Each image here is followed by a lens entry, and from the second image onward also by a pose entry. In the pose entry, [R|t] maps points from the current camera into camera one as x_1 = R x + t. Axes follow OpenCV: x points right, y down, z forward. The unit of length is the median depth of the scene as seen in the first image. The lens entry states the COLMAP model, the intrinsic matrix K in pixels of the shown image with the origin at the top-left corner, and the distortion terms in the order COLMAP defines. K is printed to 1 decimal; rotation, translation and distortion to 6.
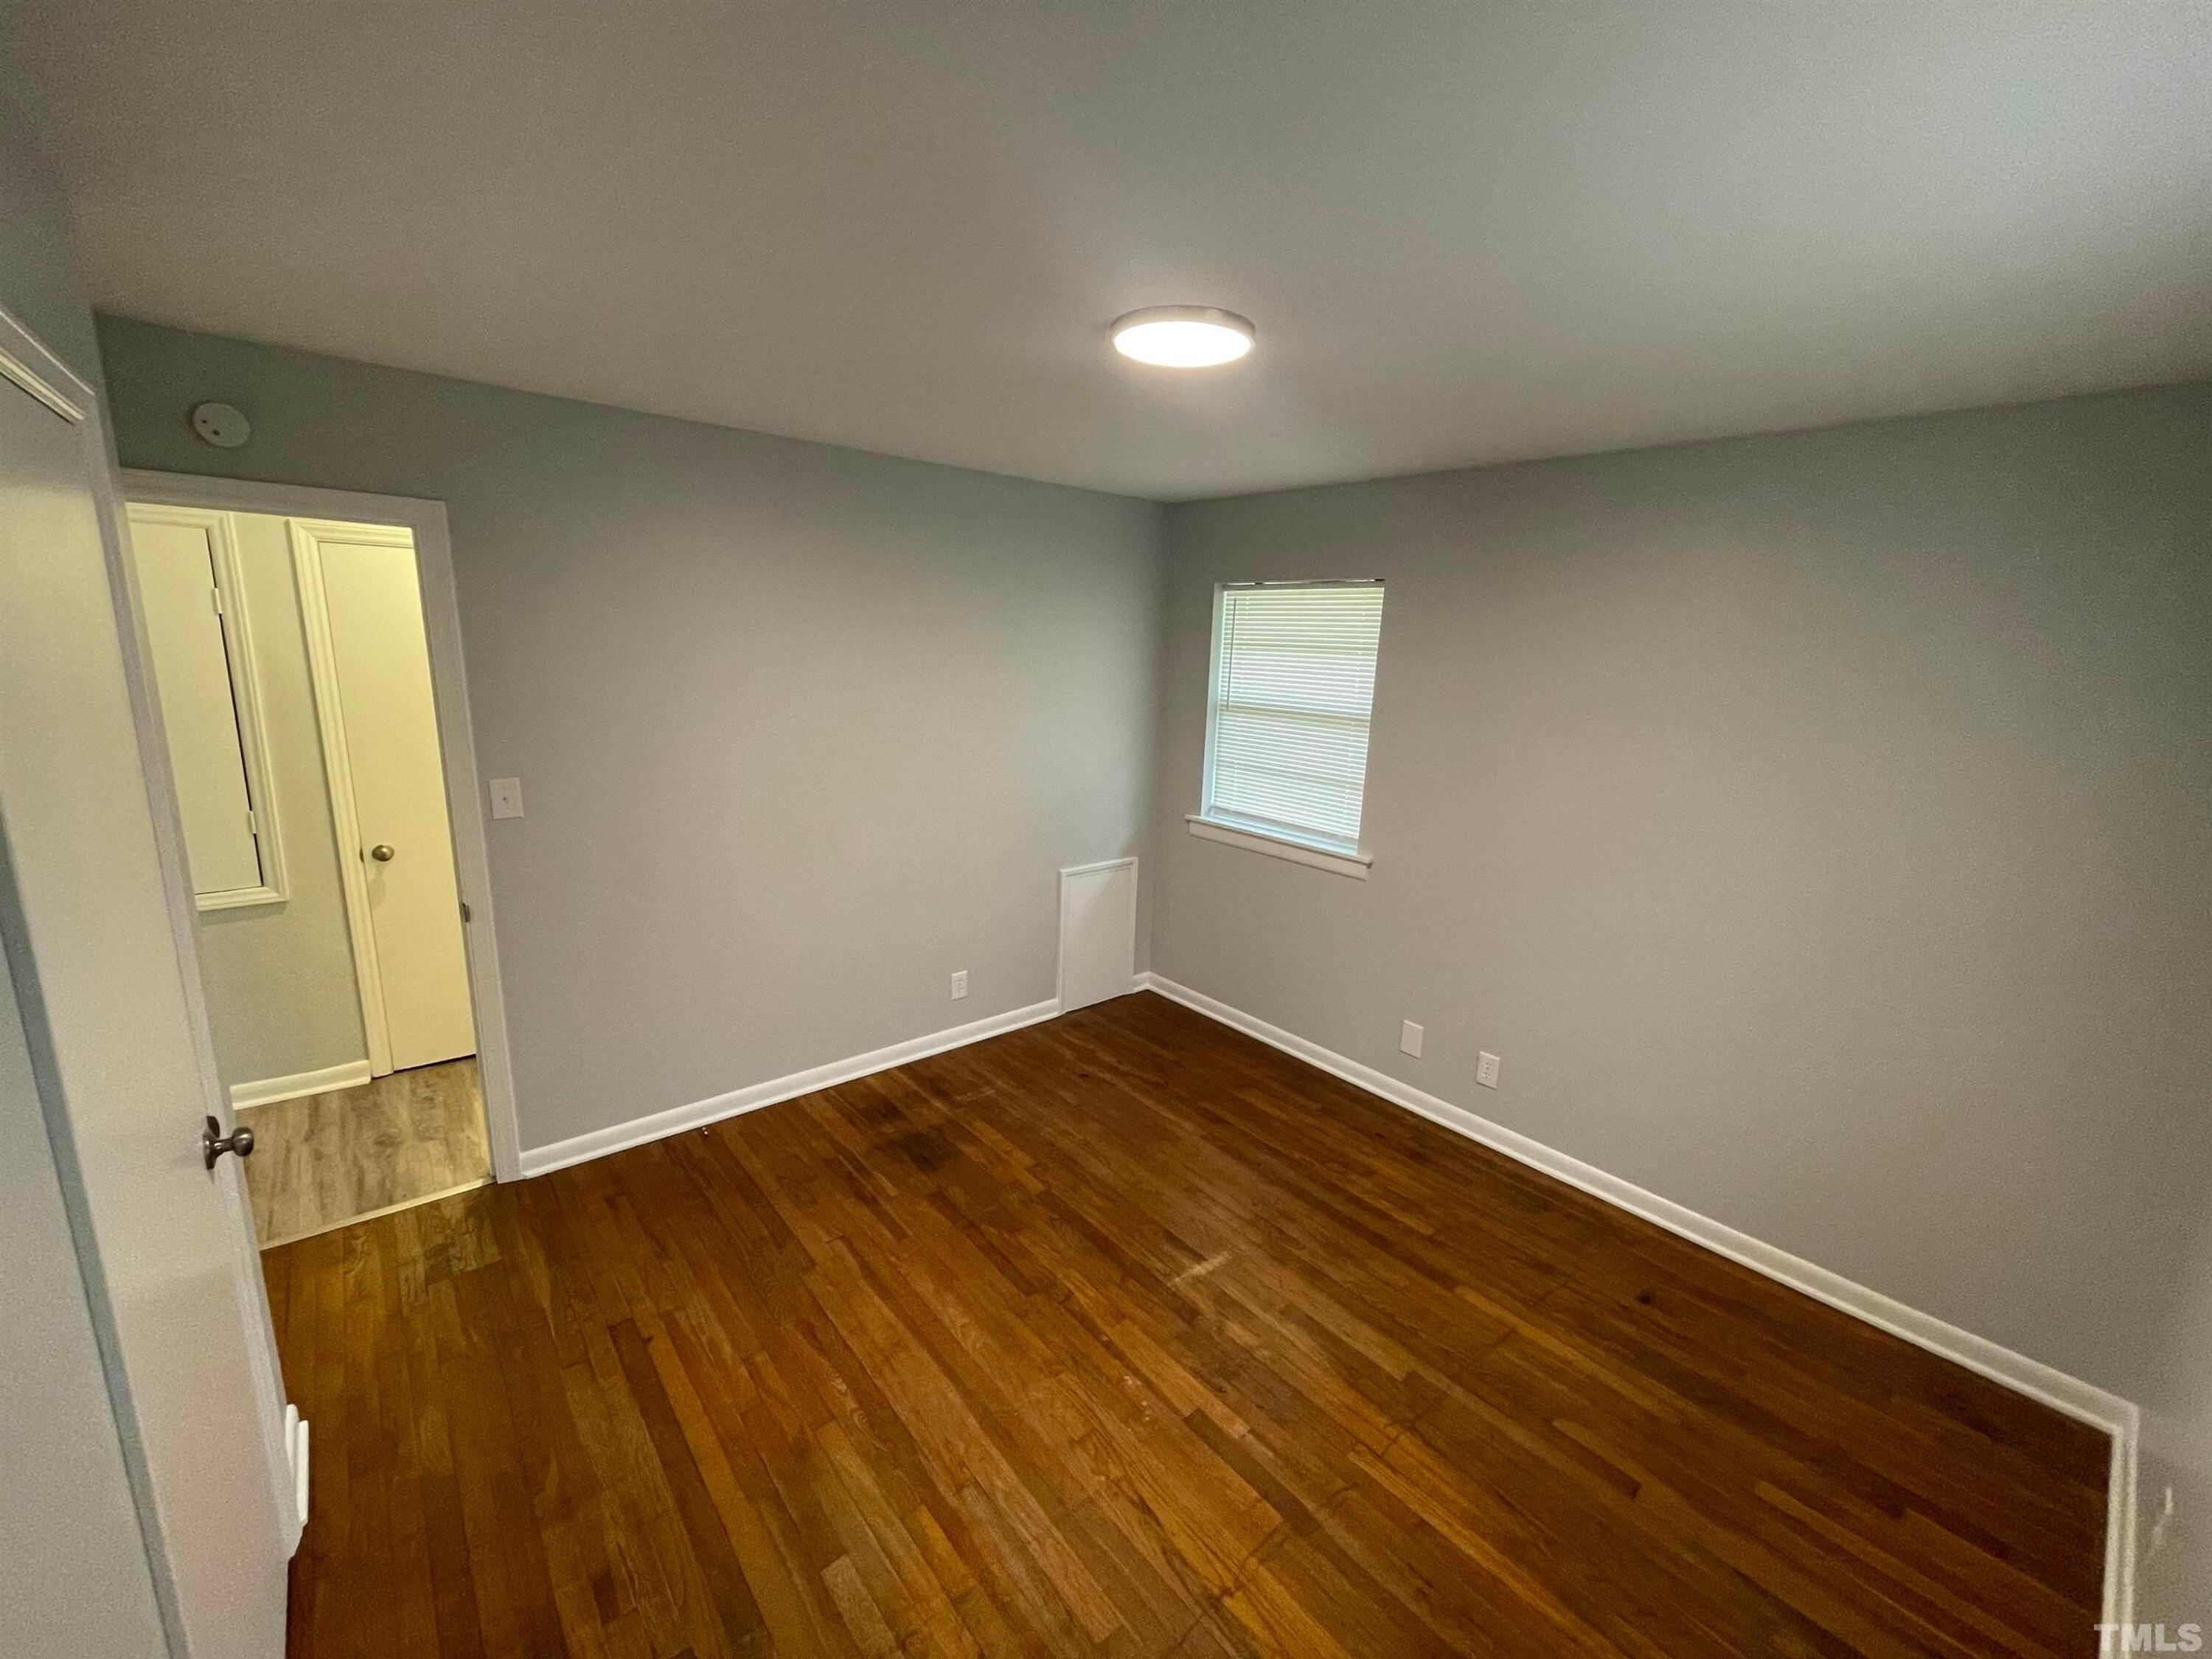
lens RADIAL K [[894.8, 0, 1104.3], [0, 894.8, 825.5], [0, 0, 1]] dist [-0.001216, 0.000300]
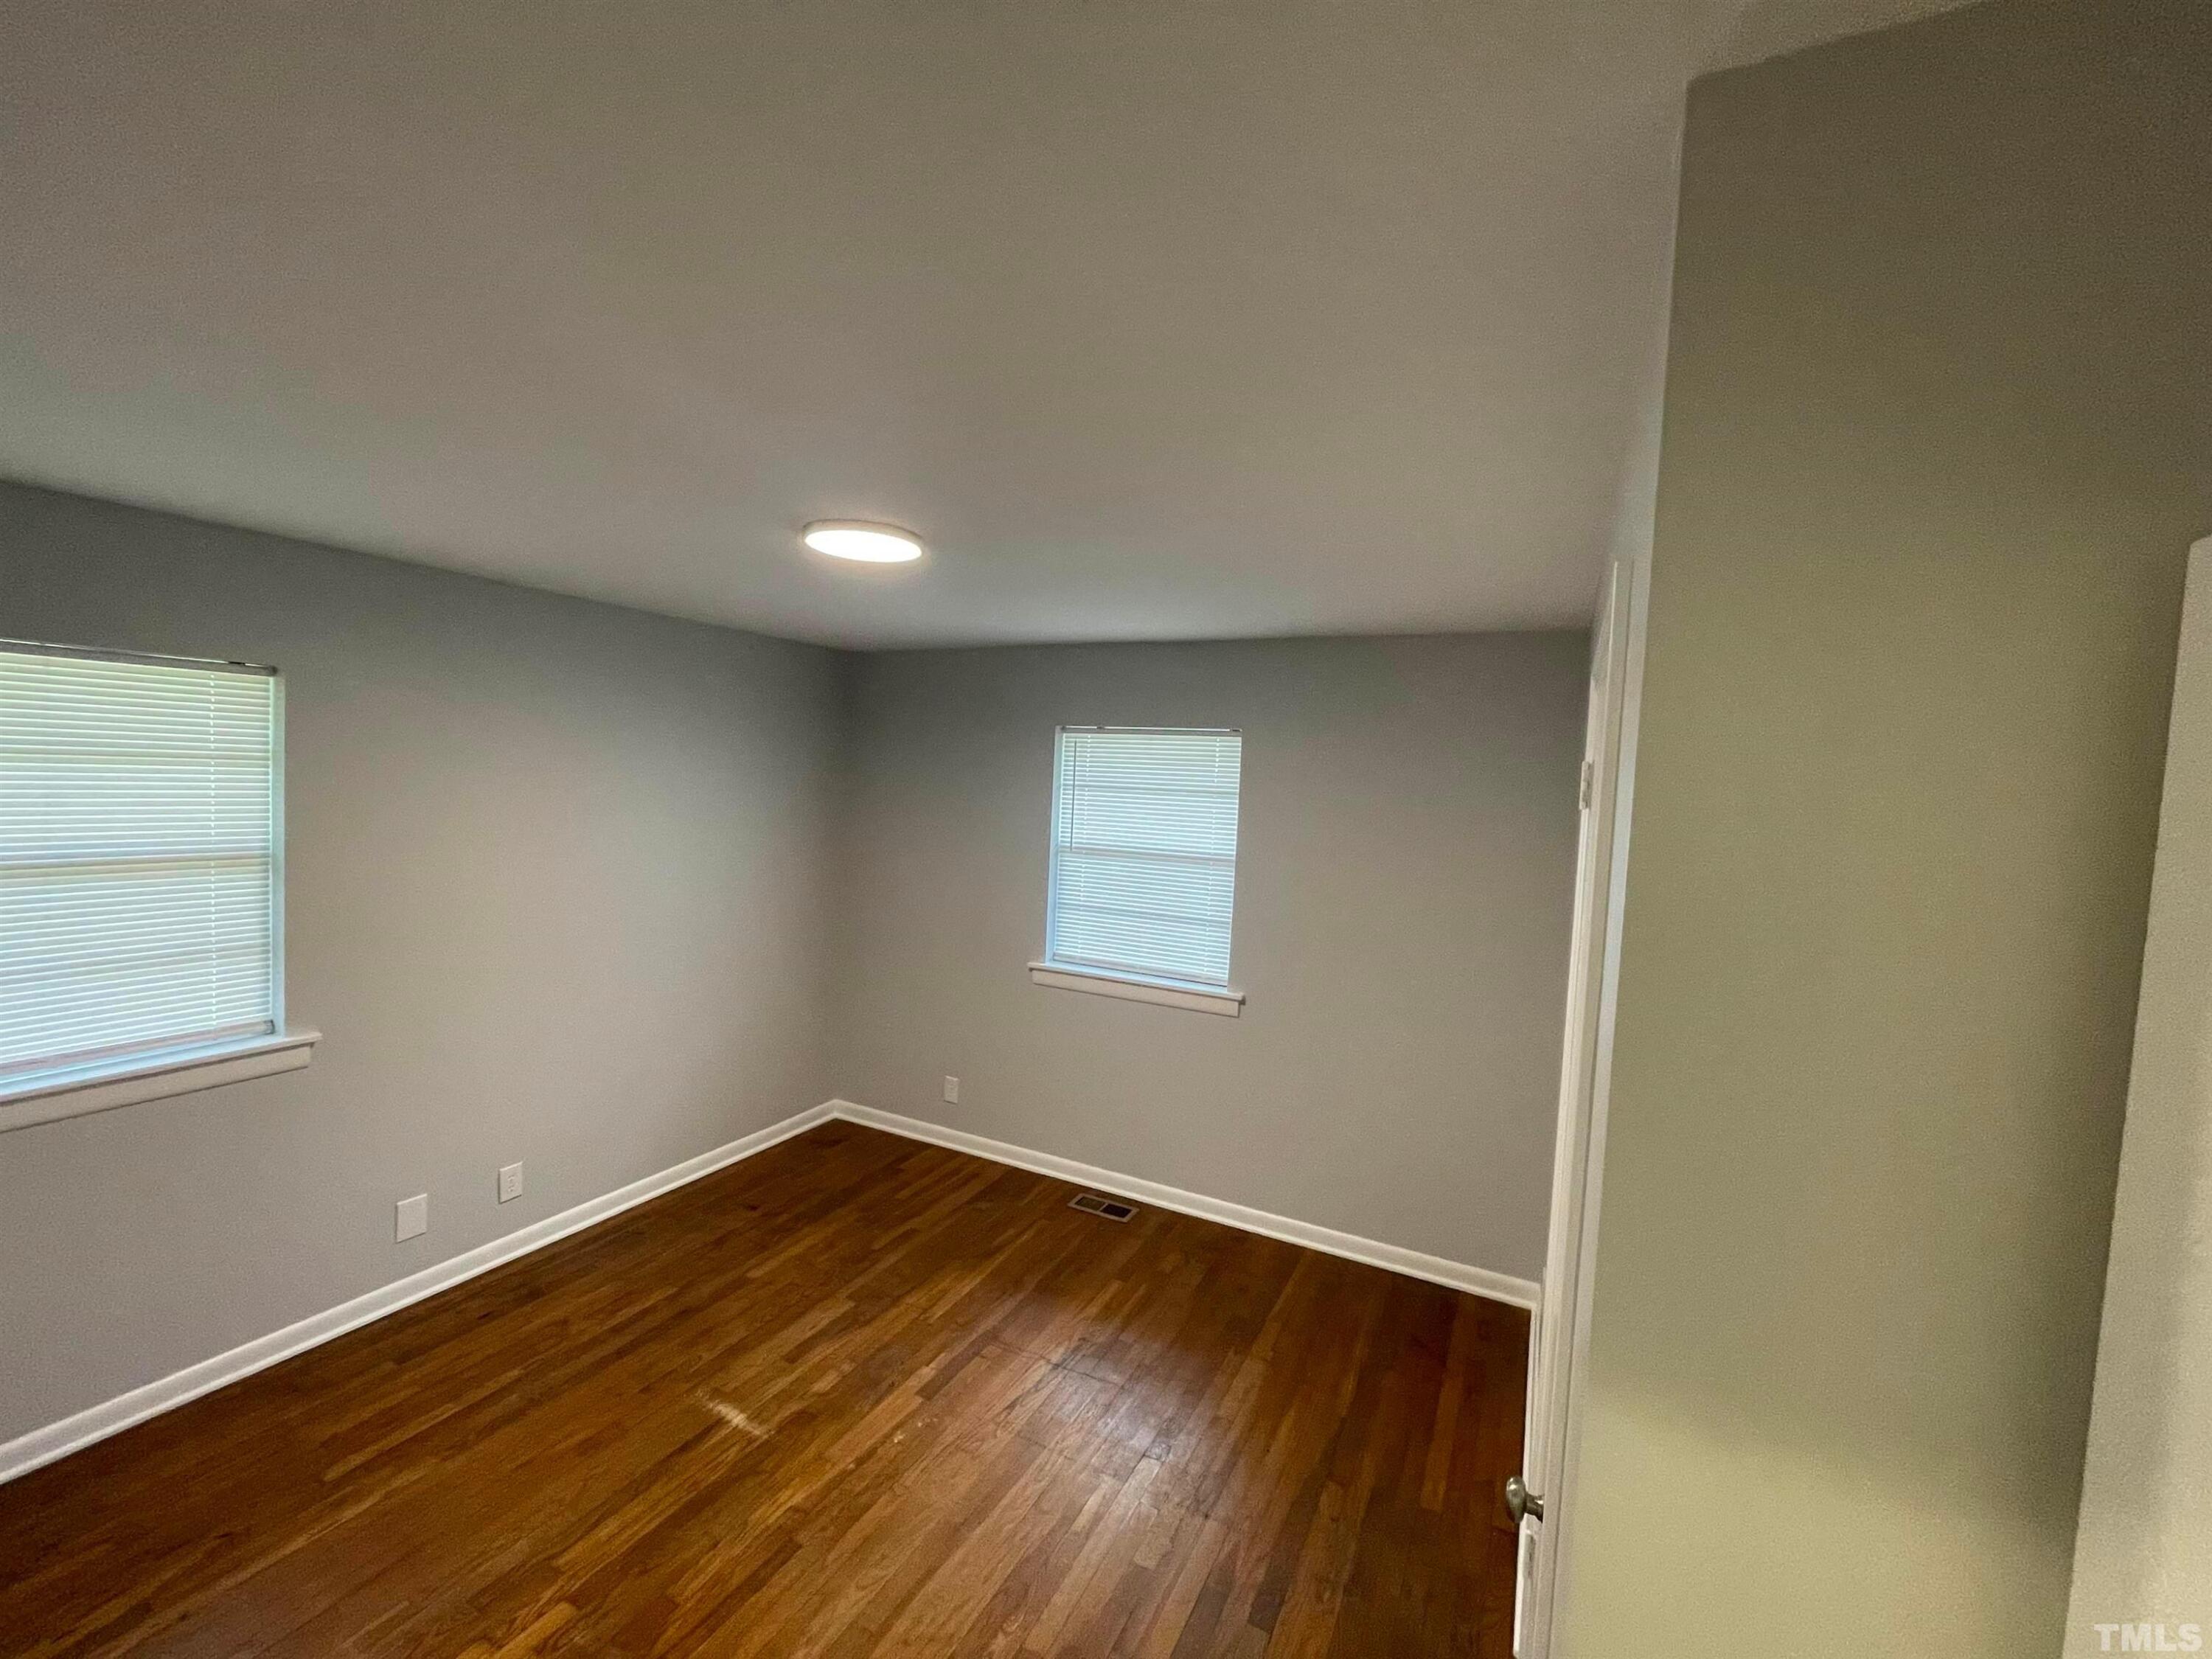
lens RADIAL K [[894.8, 0, 1104.3], [0, 894.8, 825.5], [0, 0, 1]] dist [-0.001216, 0.000300]
pose [[-0.382139, -0.103215, 0.918323, -0.921244], [0.132456, 0.977364, 0.164969, -0.249743], [-0.914563, 0.184679, -0.359817, 0.932345]]
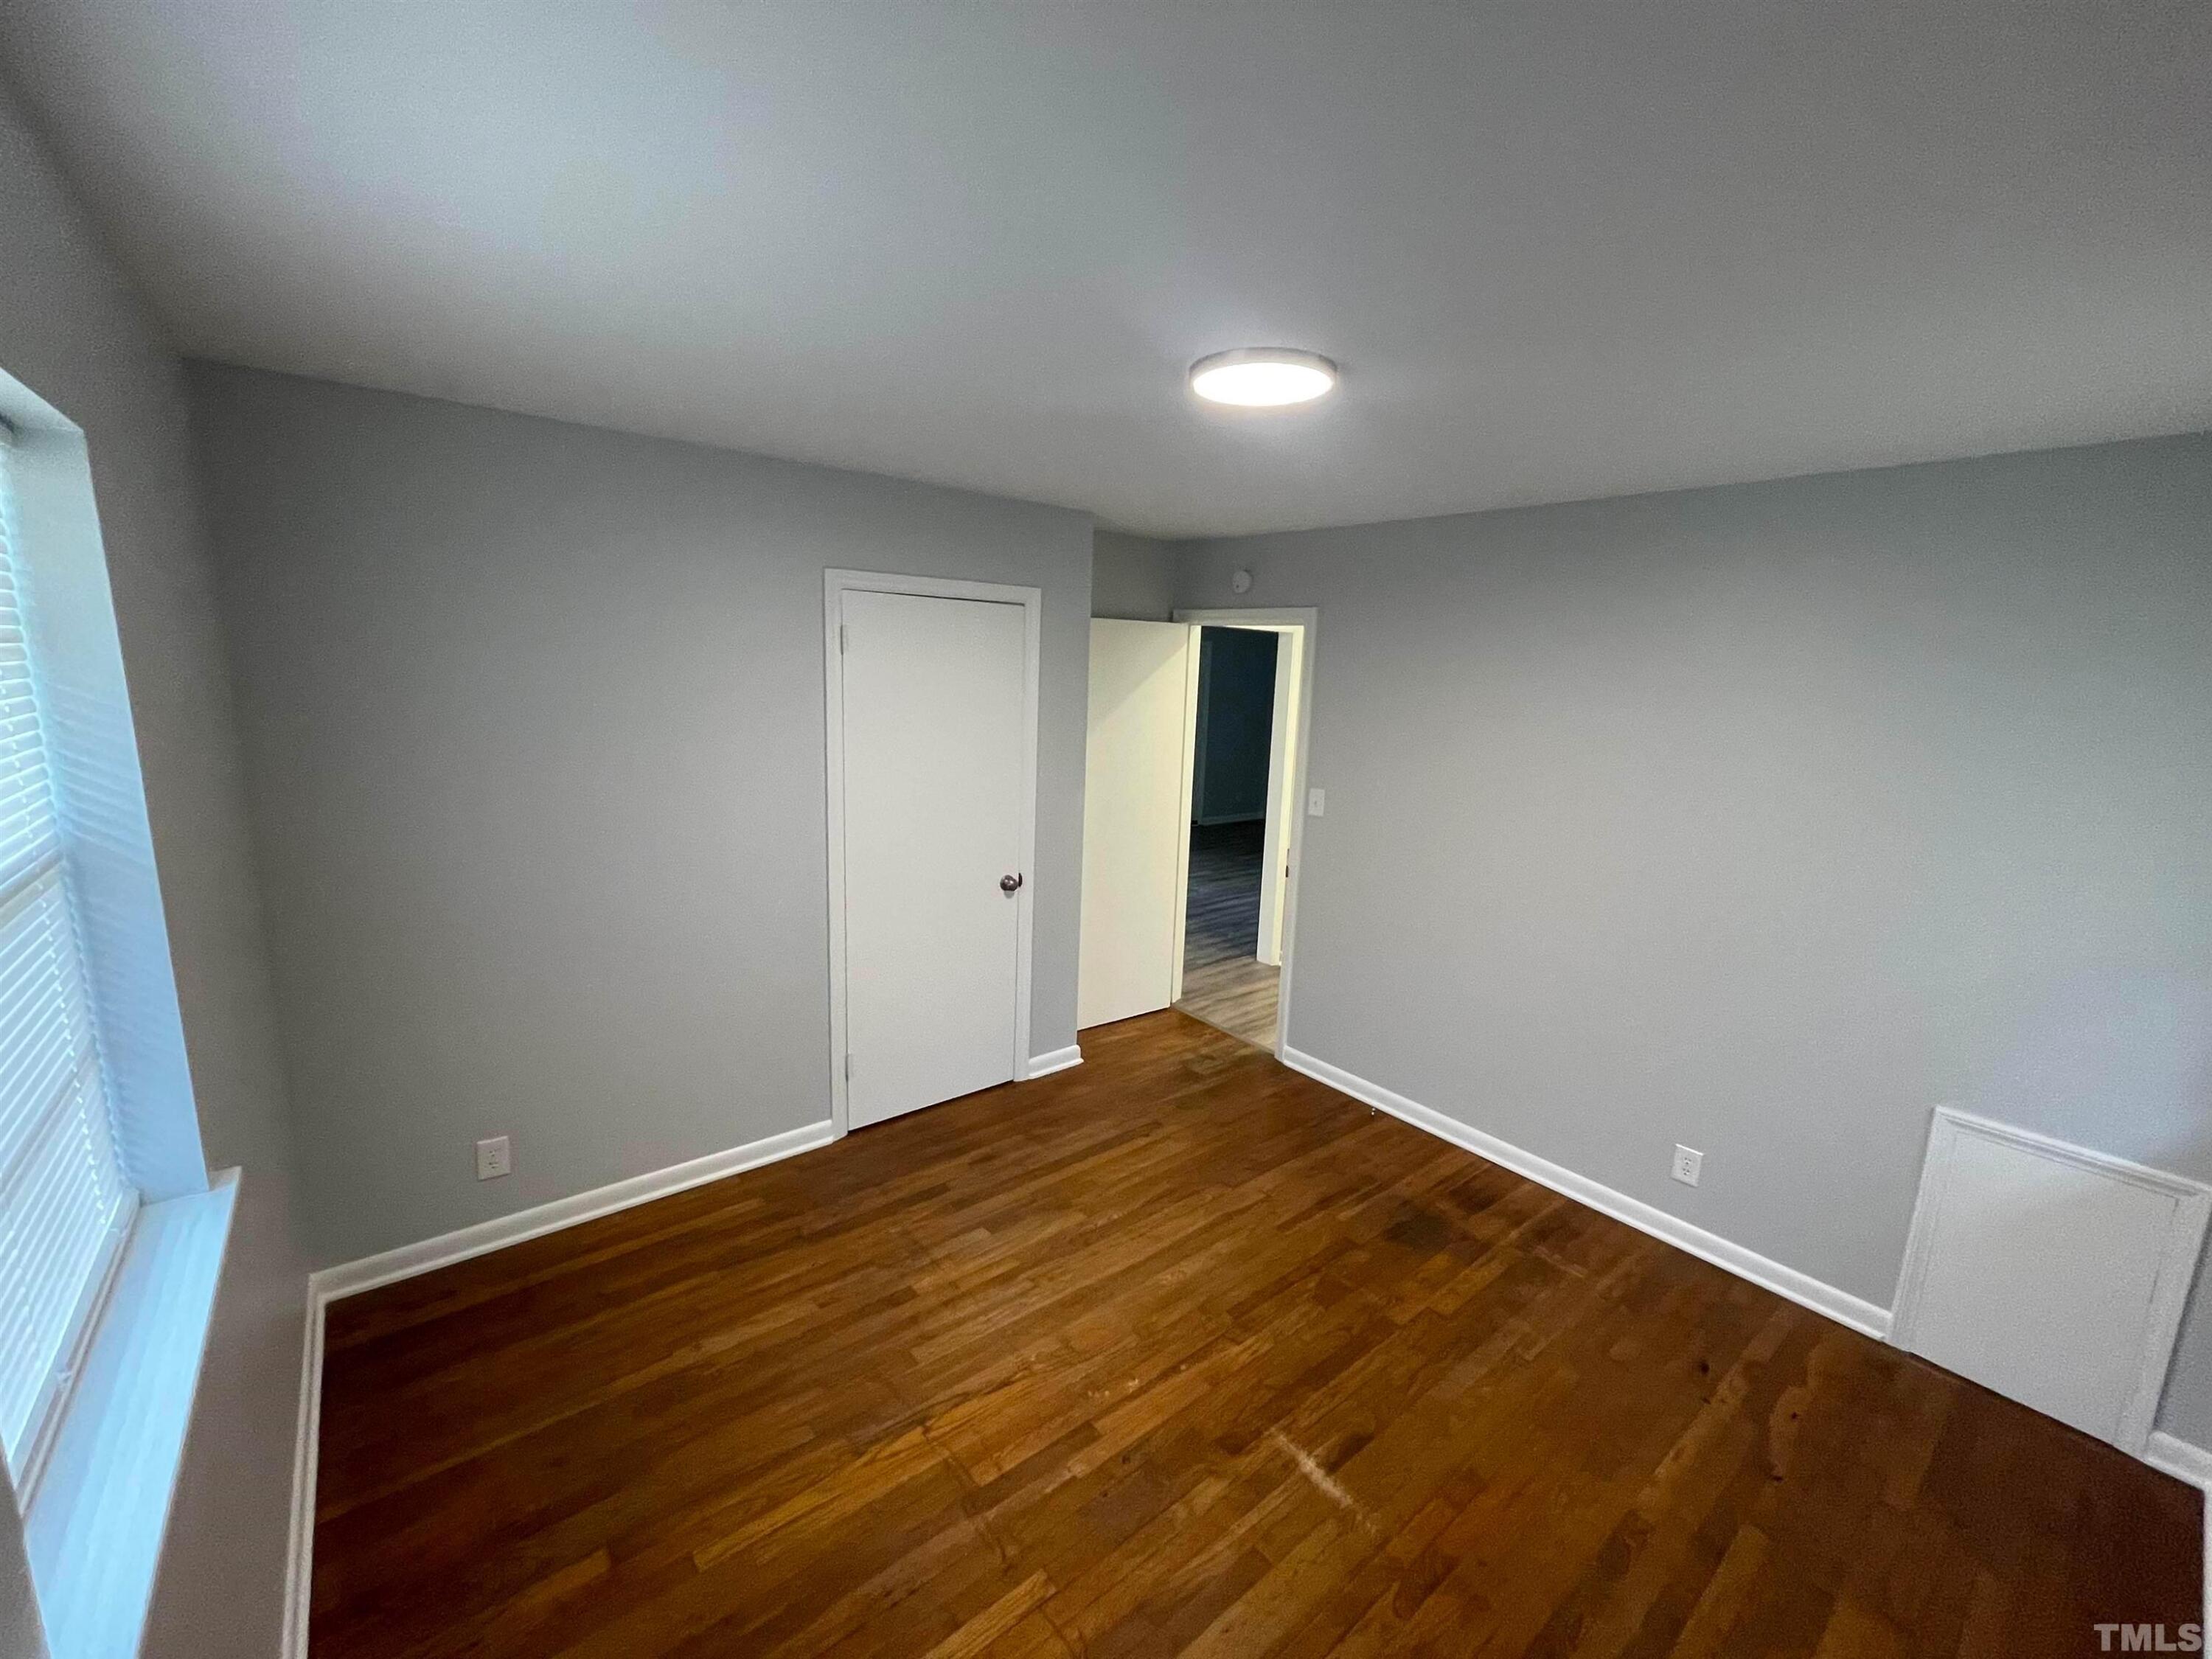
lens RADIAL K [[894.8, 0, 1104.3], [0, 894.8, 825.5], [0, 0, 1]] dist [-0.001216, 0.000300]
pose [[-0.016570, 0.142322, -0.989682, 0.878398], [-0.246919, 0.958578, 0.141984, -0.128192], [0.968895, 0.246723, 0.019258, 0.715924]]
